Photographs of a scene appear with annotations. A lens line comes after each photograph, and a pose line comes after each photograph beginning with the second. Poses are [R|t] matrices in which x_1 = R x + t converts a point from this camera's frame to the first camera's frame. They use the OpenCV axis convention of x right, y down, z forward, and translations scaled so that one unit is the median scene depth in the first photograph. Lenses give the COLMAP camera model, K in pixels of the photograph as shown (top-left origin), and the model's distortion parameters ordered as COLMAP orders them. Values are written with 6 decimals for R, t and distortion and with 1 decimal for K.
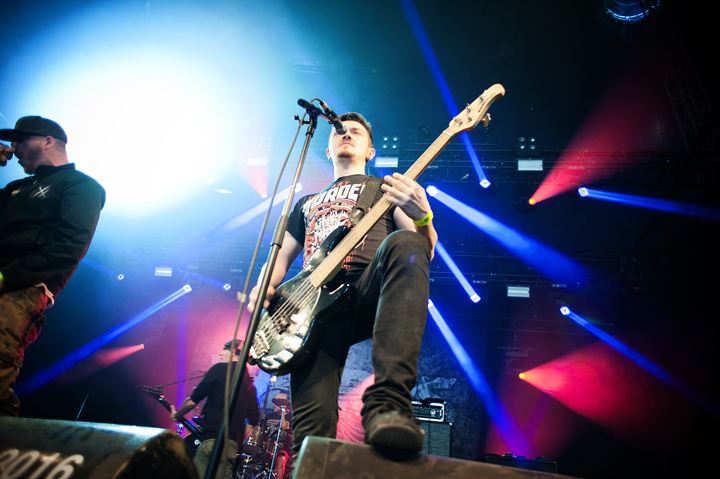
lens RADIAL K [[505.0, 0, 364.5], [0, 505.0, 241.0], [0, 0, 1]] dist [-0.043410, 0.041894]
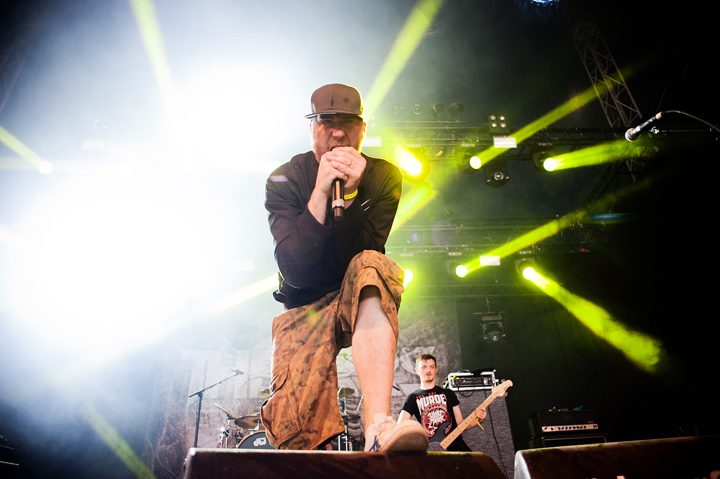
lens RADIAL K [[505.0, 0, 362.7], [0, 505.0, 246.4], [0, 0, 1]] dist [-0.043410, 0.041894]
pose [[0.969123, -0.065805, 0.237635, -0.201620], [0.049670, 0.996075, 0.073264, -0.021307], [-0.241523, -0.059199, 0.968588, 0.021949]]
